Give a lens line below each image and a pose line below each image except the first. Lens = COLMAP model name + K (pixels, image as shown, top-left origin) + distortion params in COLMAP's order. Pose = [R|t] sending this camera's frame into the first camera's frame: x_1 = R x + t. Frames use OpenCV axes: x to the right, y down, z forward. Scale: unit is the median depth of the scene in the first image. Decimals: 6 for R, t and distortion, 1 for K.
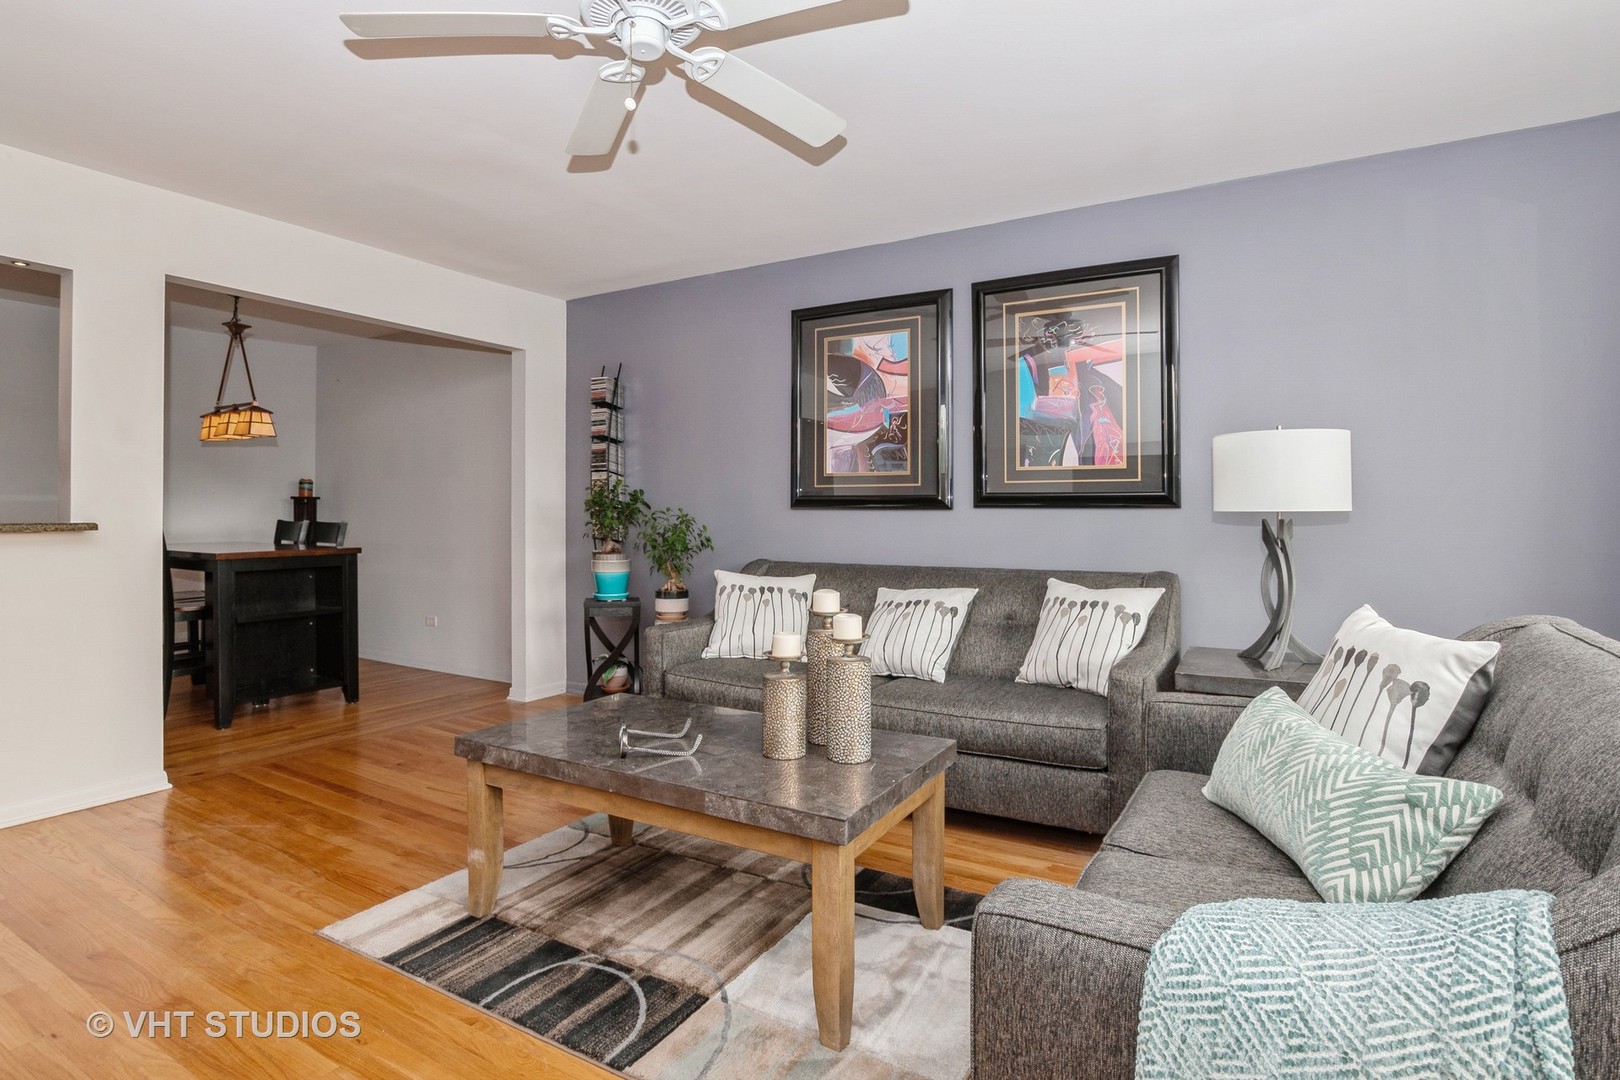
lens RADIAL K [[807.3, 0, 812.7], [0, 807.3, 514.0], [0, 0, 1]] dist [-0.006624, -0.000196]
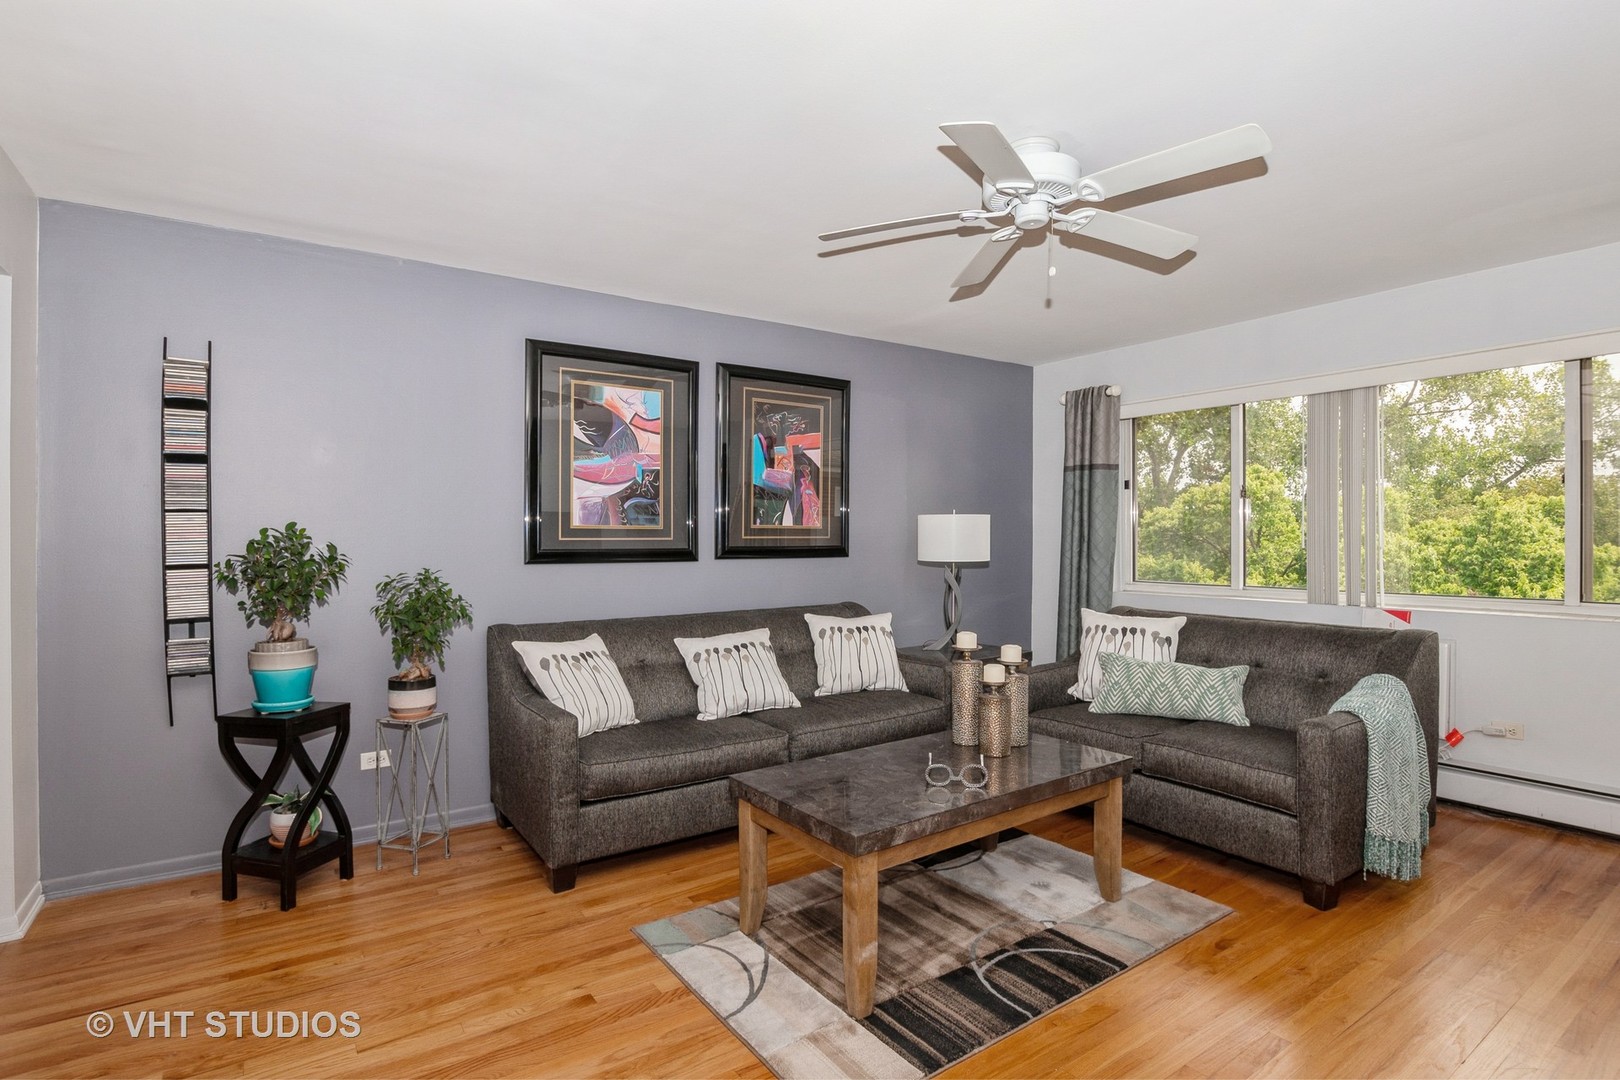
lens RADIAL K [[807.3, 0, 817.3], [0, 807.3, 541.8], [0, 0, 1]] dist [-0.006624, -0.000196]
pose [[0.417493, -0.011602, 0.908606, -0.757189], [0.004355, 0.999933, 0.010768, -0.042814], [-0.908670, -0.000539, 0.417516, 0.378836]]
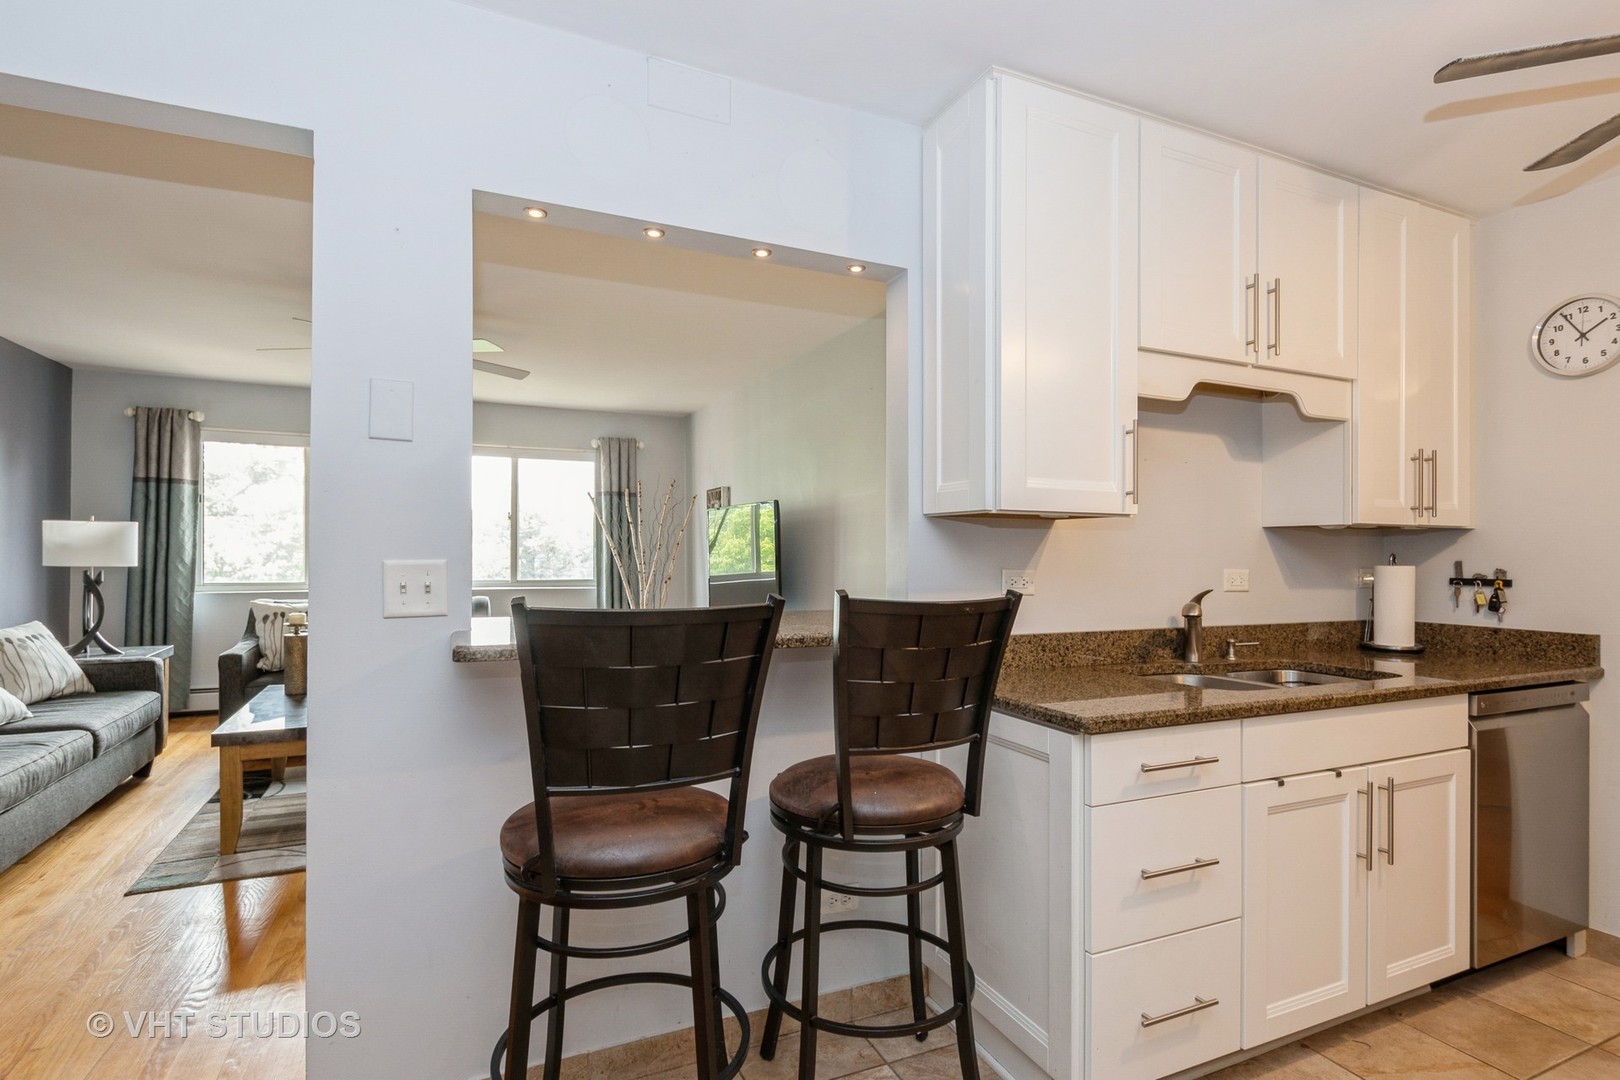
lens RADIAL K [[807.3, 0, 828.1], [0, 807.3, 542.4], [0, 0, 1]] dist [-0.006624, -0.000196]
pose [[-0.827368, -0.005099, 0.561638, -1.175824], [-0.009430, 0.999944, -0.004813, -0.041269], [-0.561581, -0.009278, -0.827369, 1.064697]]
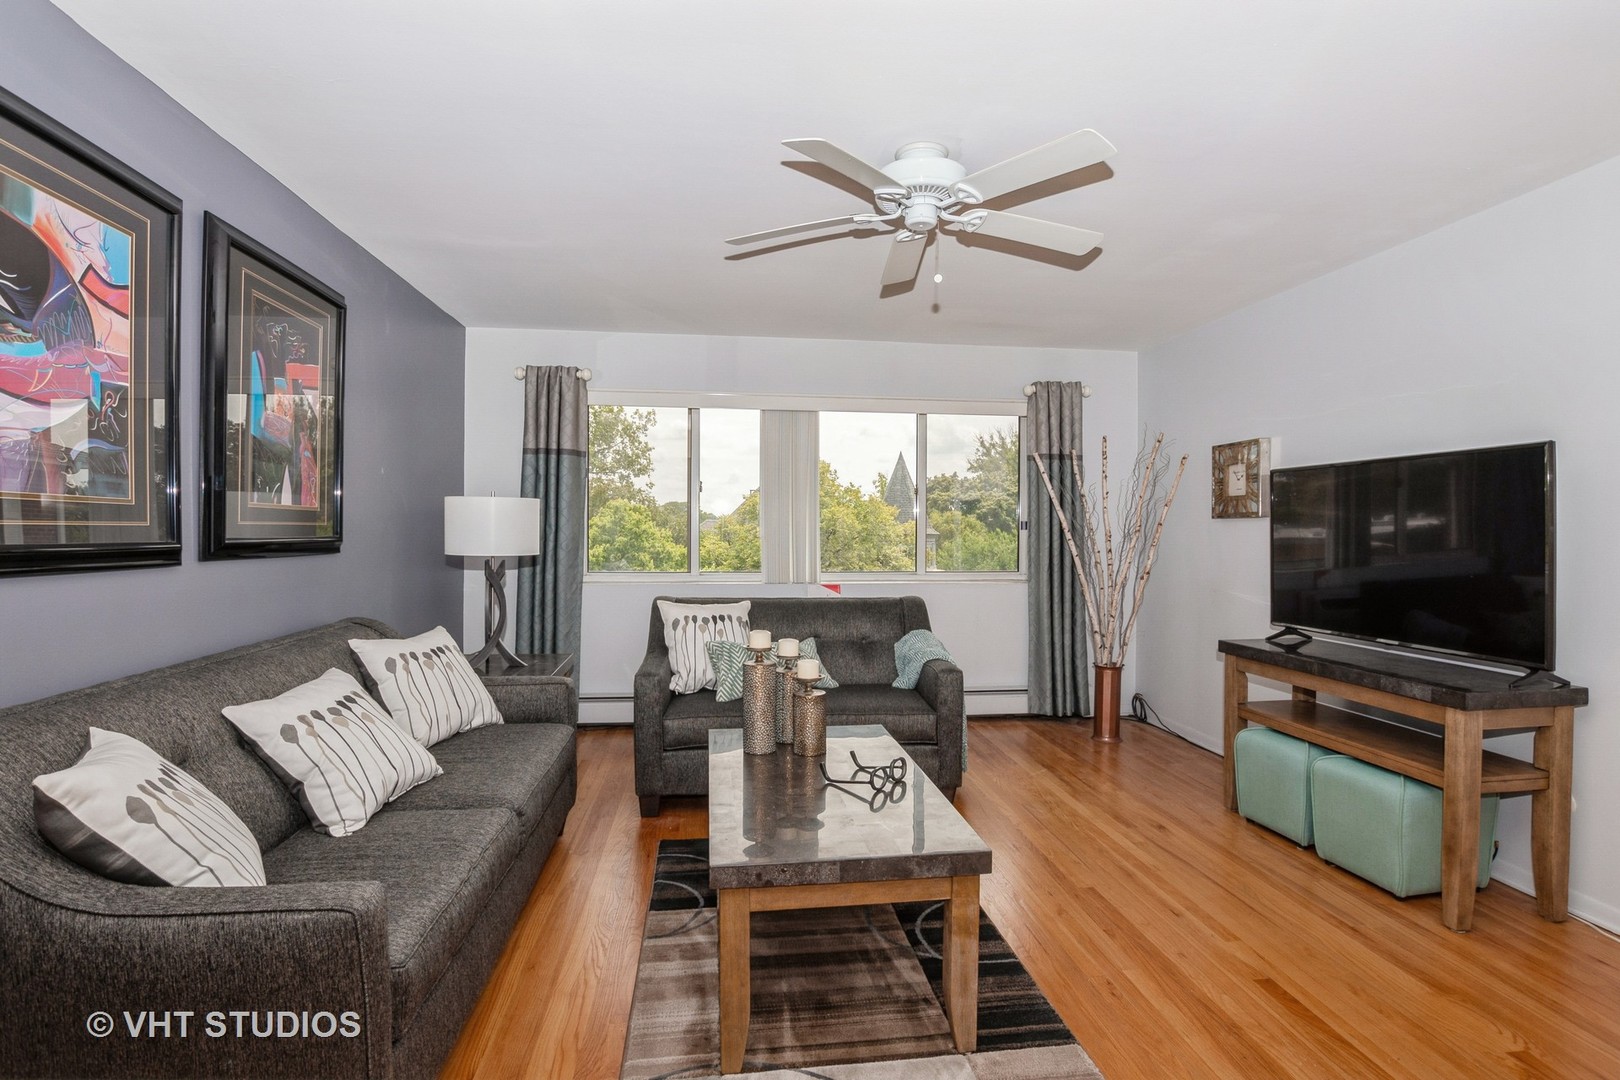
lens RADIAL K [[807.3, 0, 805.9], [0, 807.3, 539.6], [0, 0, 1]] dist [-0.006624, -0.000196]
pose [[-0.597499, -0.018177, 0.801664, -0.584889], [-0.008413, 0.999830, 0.016400, -0.038056], [-0.801826, 0.003055, -0.597550, 0.965309]]
